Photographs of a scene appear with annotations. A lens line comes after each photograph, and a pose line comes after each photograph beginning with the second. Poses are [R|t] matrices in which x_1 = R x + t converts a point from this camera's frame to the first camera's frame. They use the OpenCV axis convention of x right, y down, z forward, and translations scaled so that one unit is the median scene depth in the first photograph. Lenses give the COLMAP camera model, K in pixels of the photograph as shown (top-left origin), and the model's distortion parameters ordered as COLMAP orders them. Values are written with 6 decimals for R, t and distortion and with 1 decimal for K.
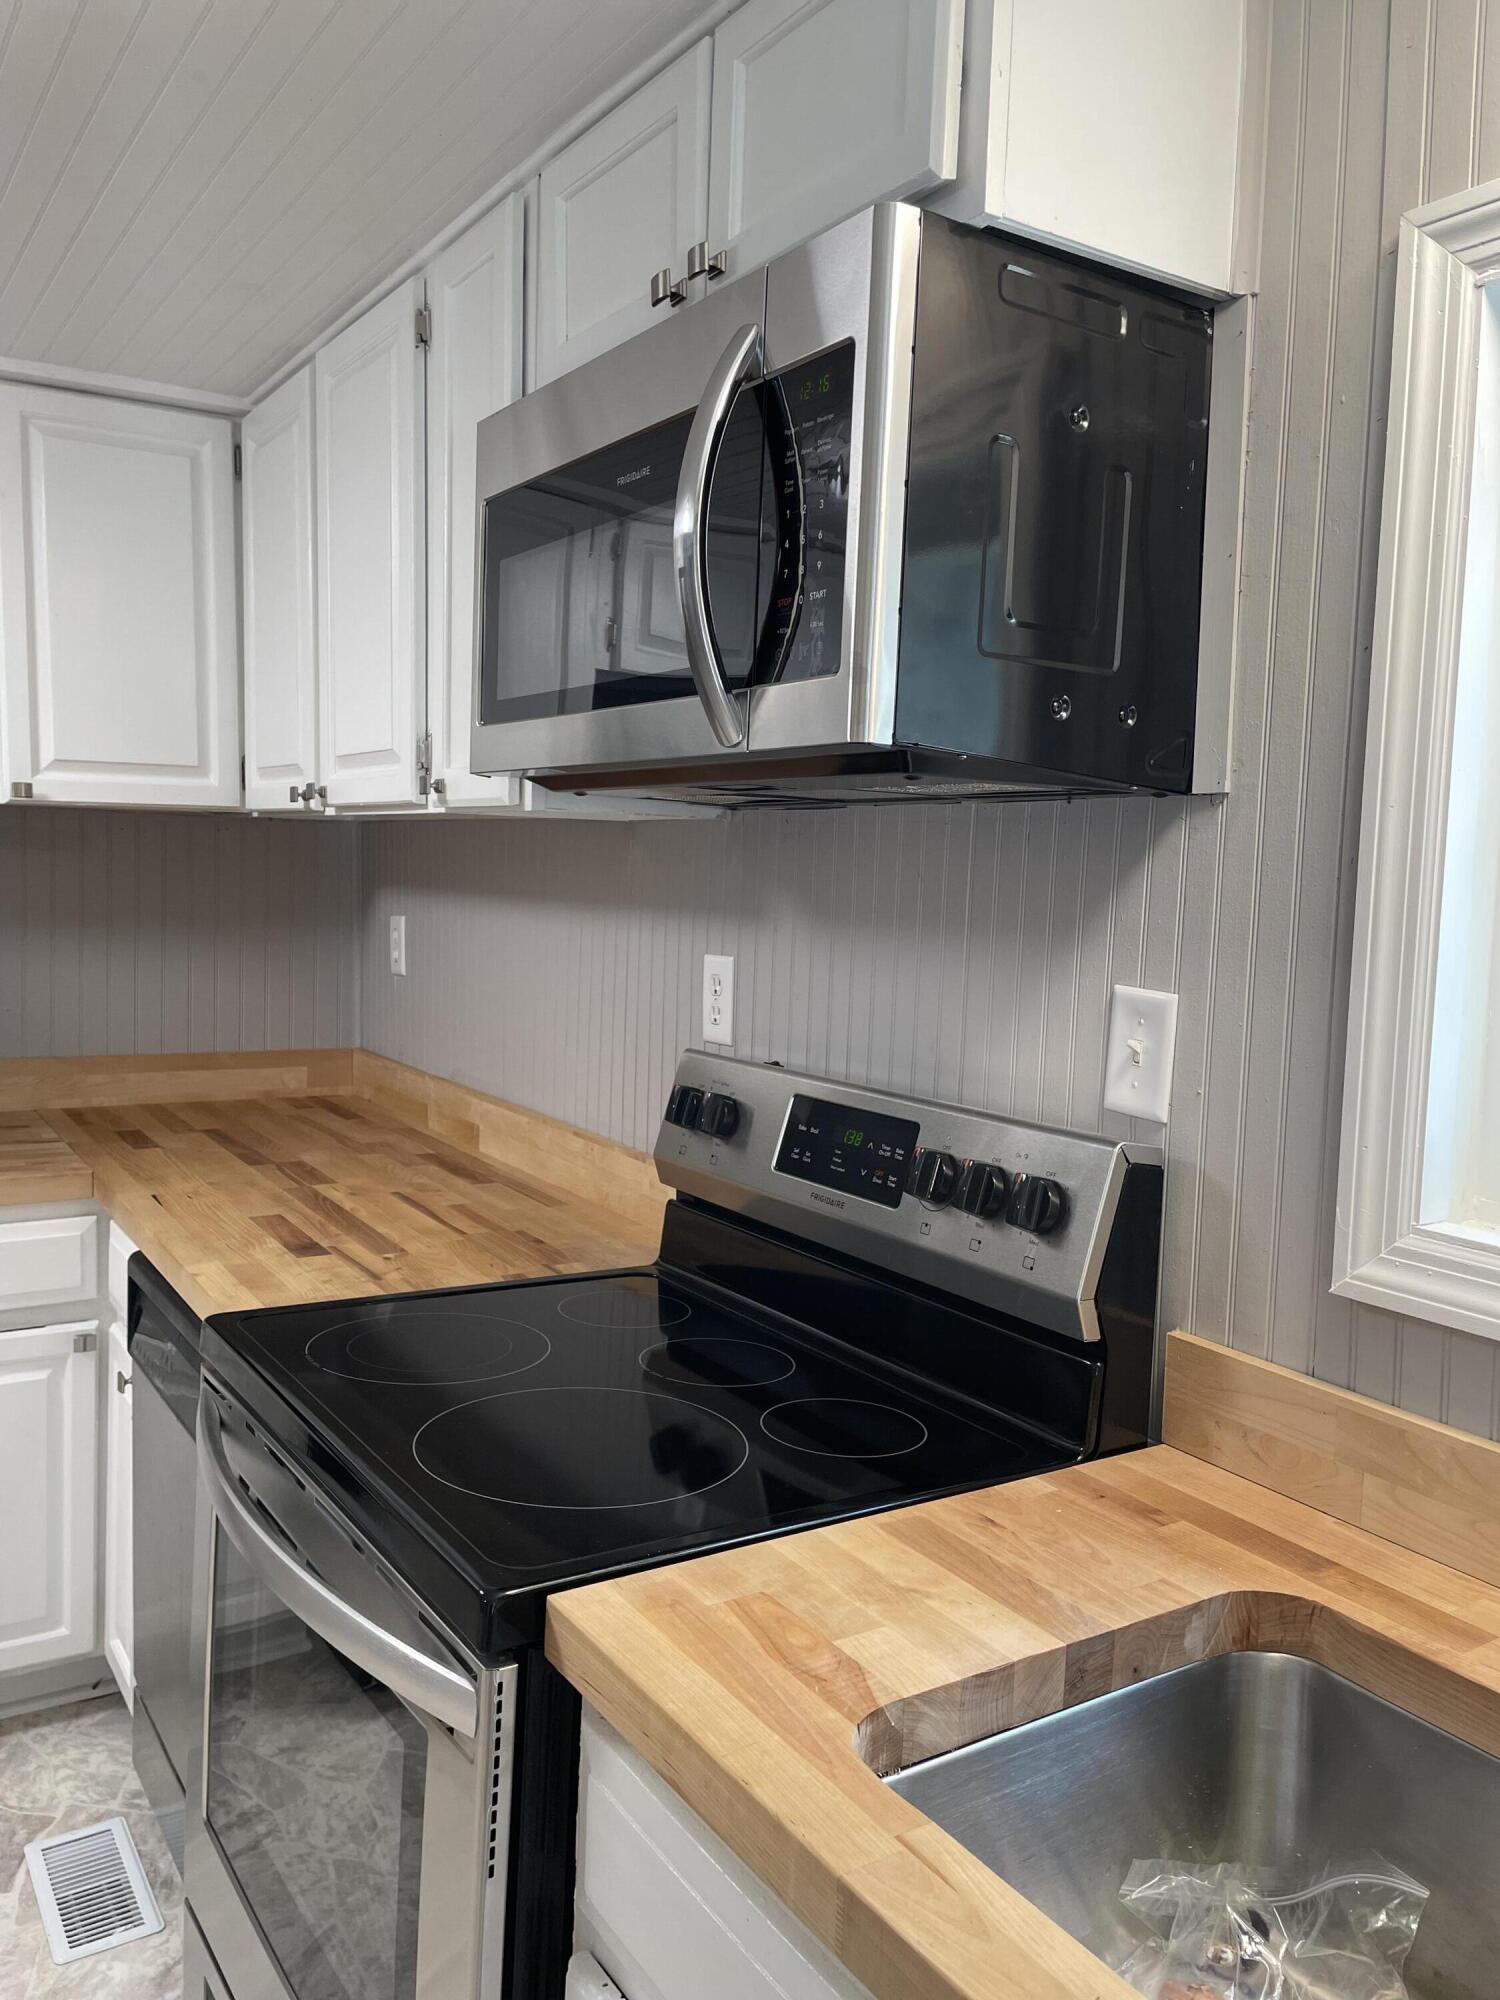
lens RADIAL K [[1513.7, 0, 747.3], [0, 1513.7, 1007.7], [0, 0, 1]] dist [0.098688, -0.128338]
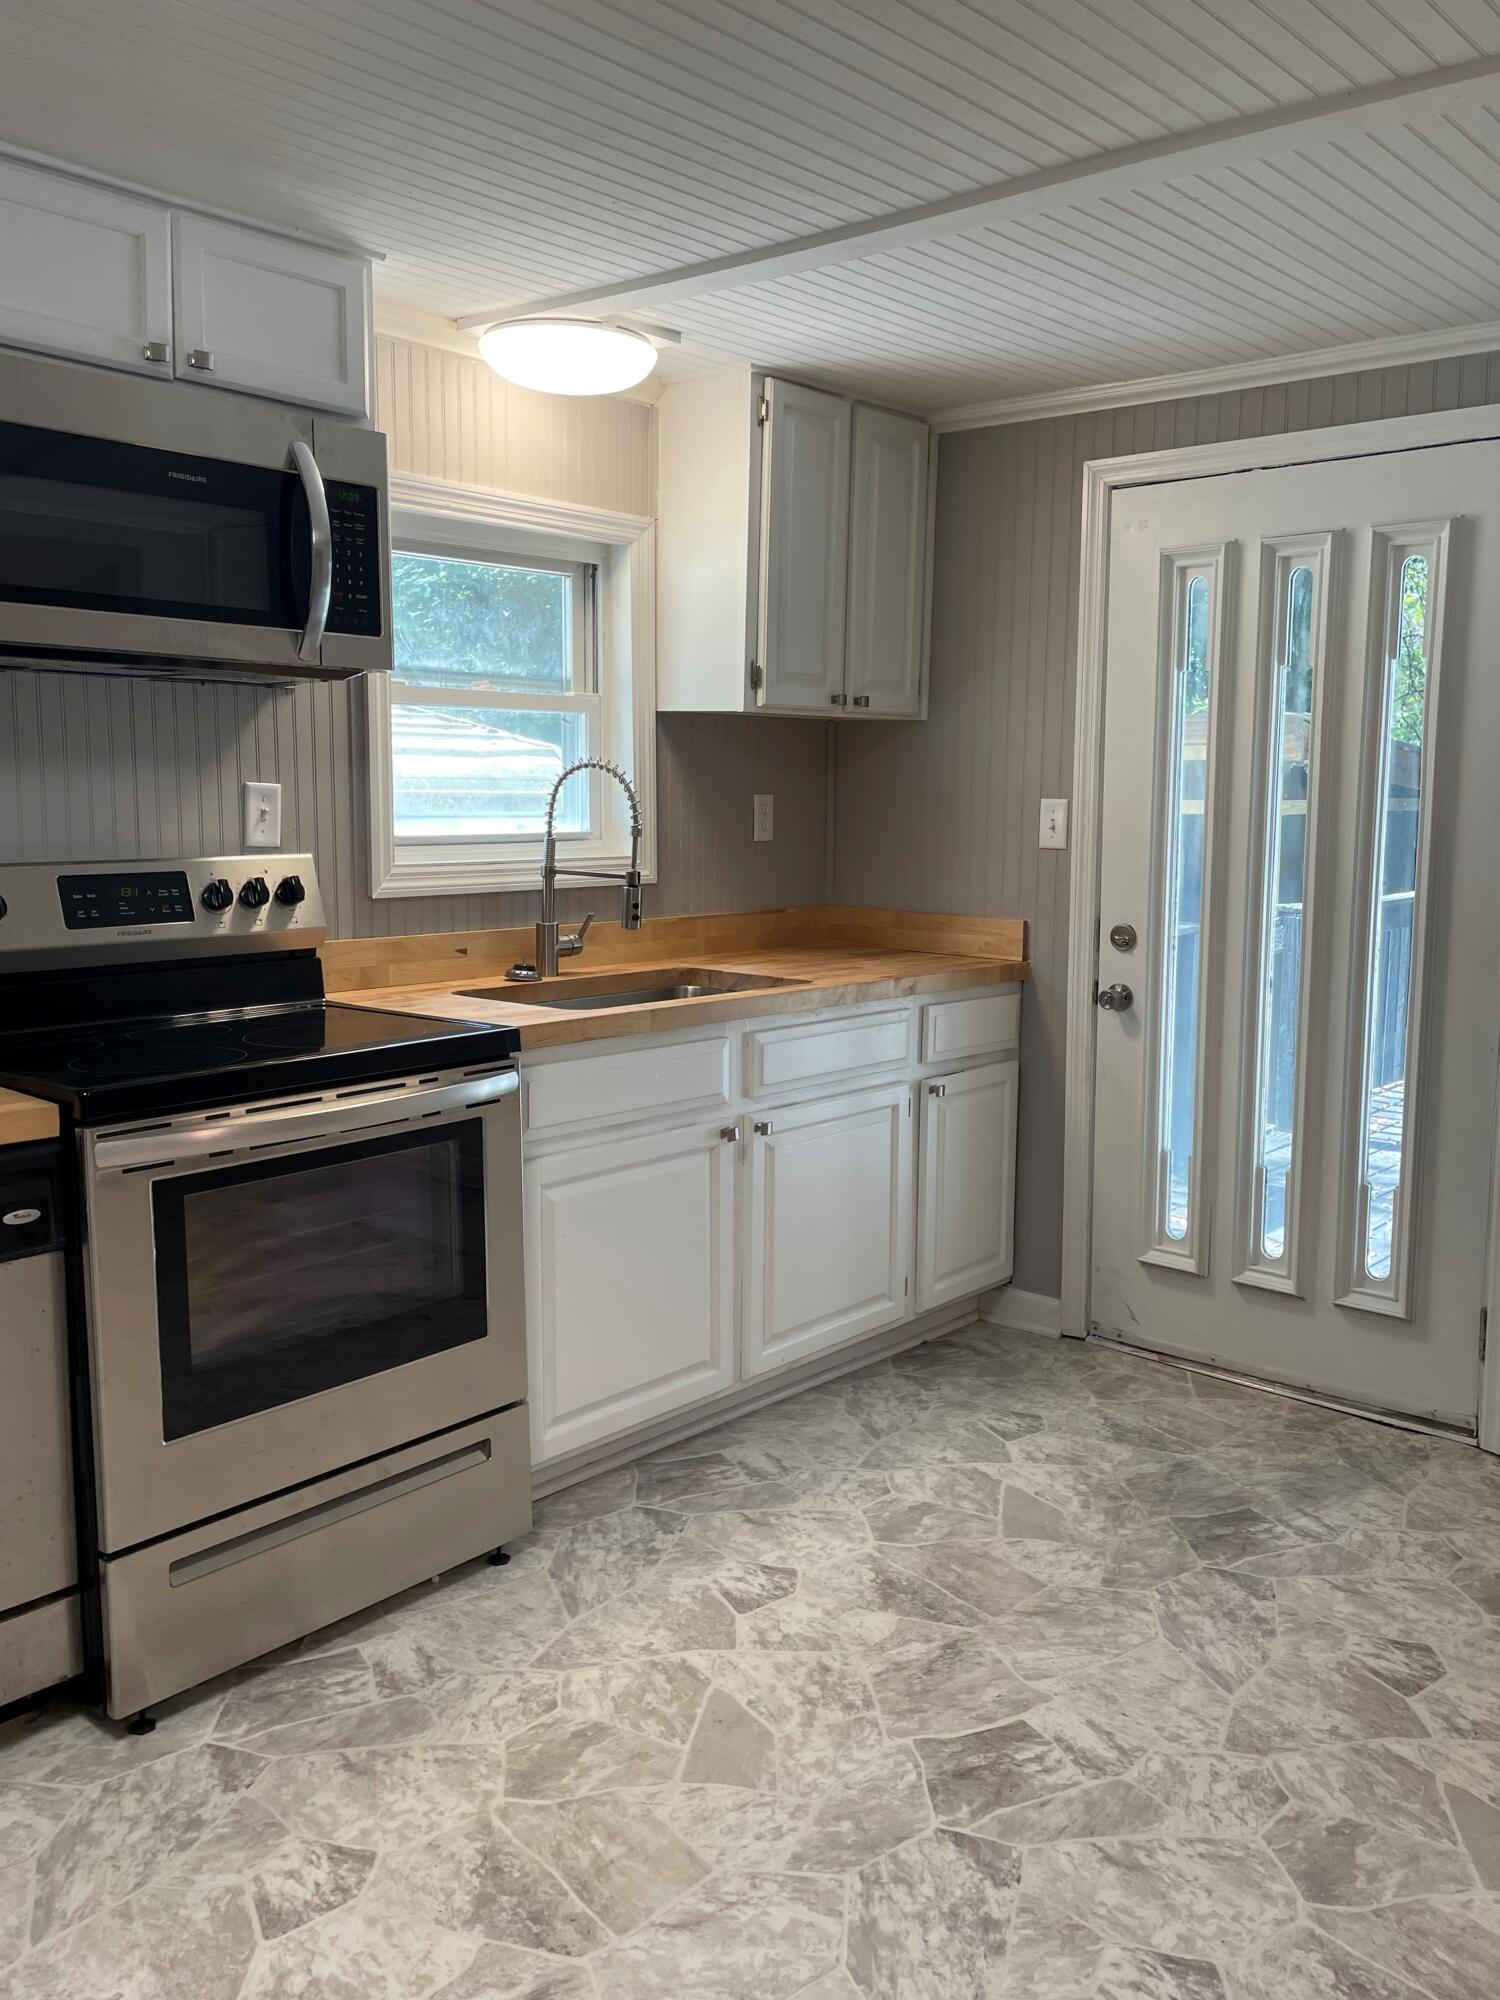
lens RADIAL K [[1621.0, 0, 763.2], [0, 1621.0, 992.4], [0, 0, 1]] dist [0.096810, -0.125044]
pose [[-0.261071, -0.165766, 0.950980, -2.006738], [0.060557, 0.980393, 0.187518, -0.105640], [-0.963418, 0.106544, -0.245913, 0.912516]]
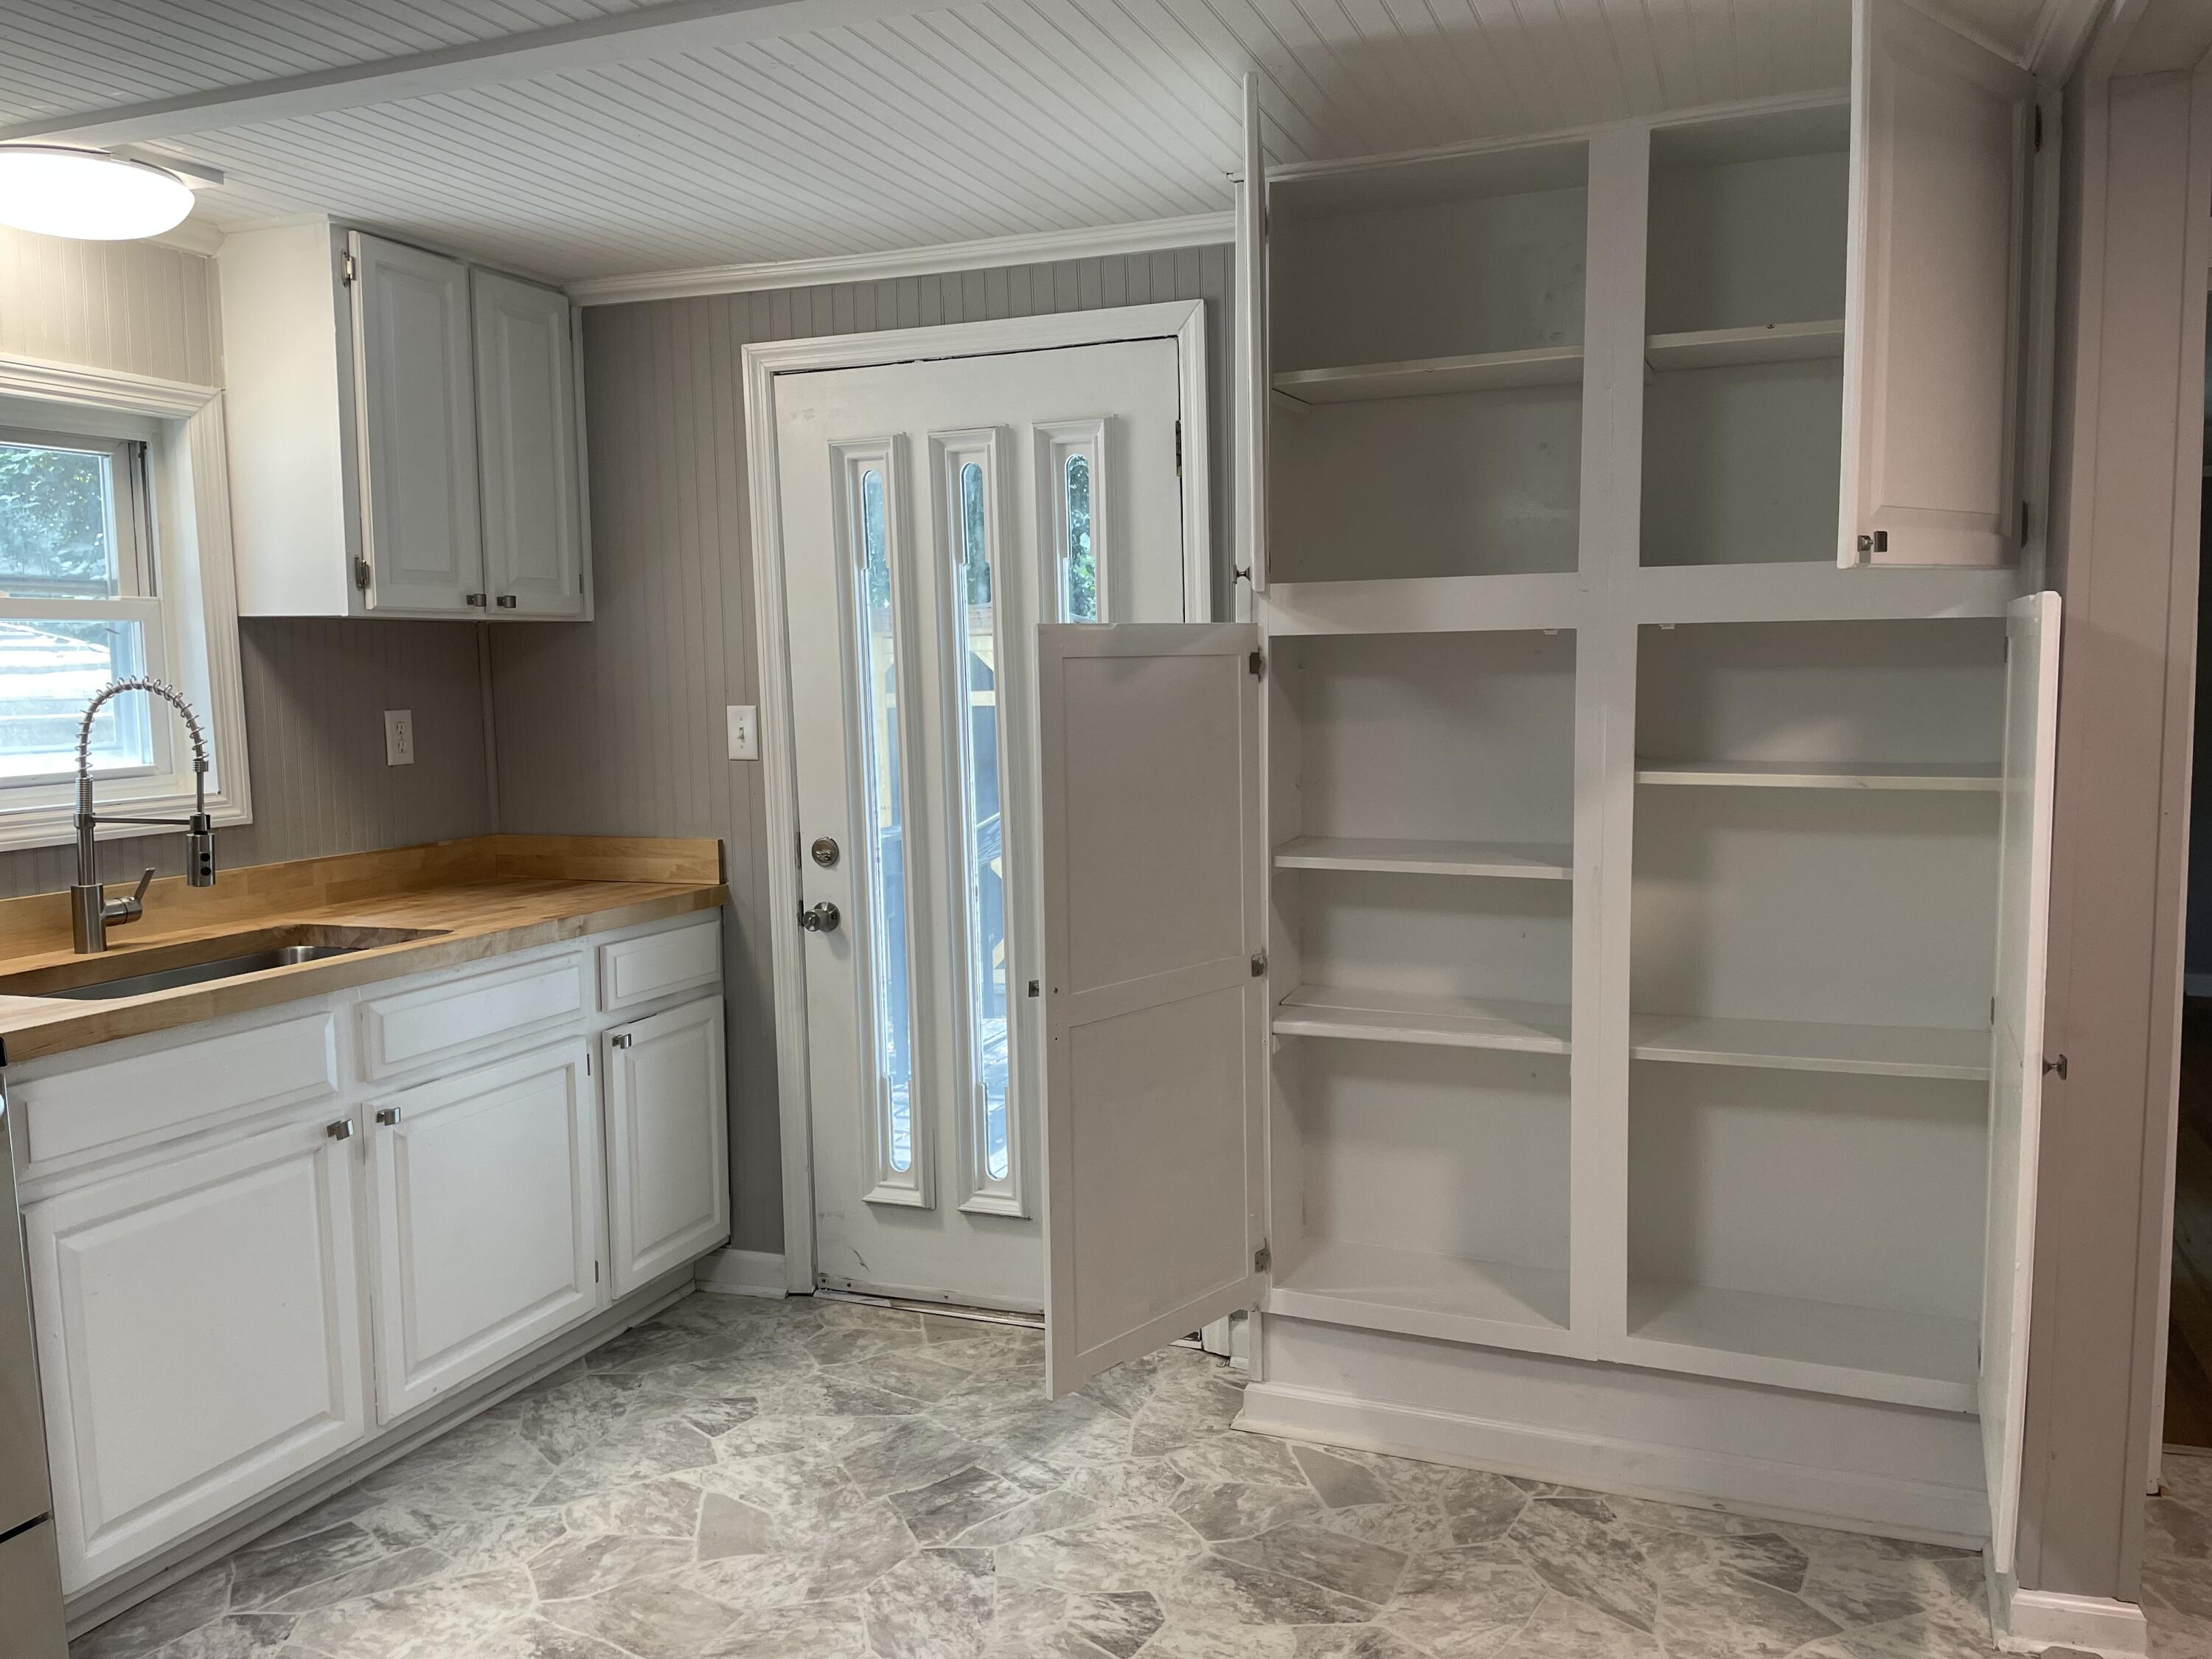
lens RADIAL K [[1674.2, 0, 1111.6], [0, 1674.2, 809.4], [0, 0, 1]] dist [0.098688, -0.128338]
pose [[-0.571019, -0.096778, 0.815213, -1.931450], [0.066442, 0.984321, 0.163393, -0.110083], [-0.818244, 0.147464, -0.555636, 0.729492]]
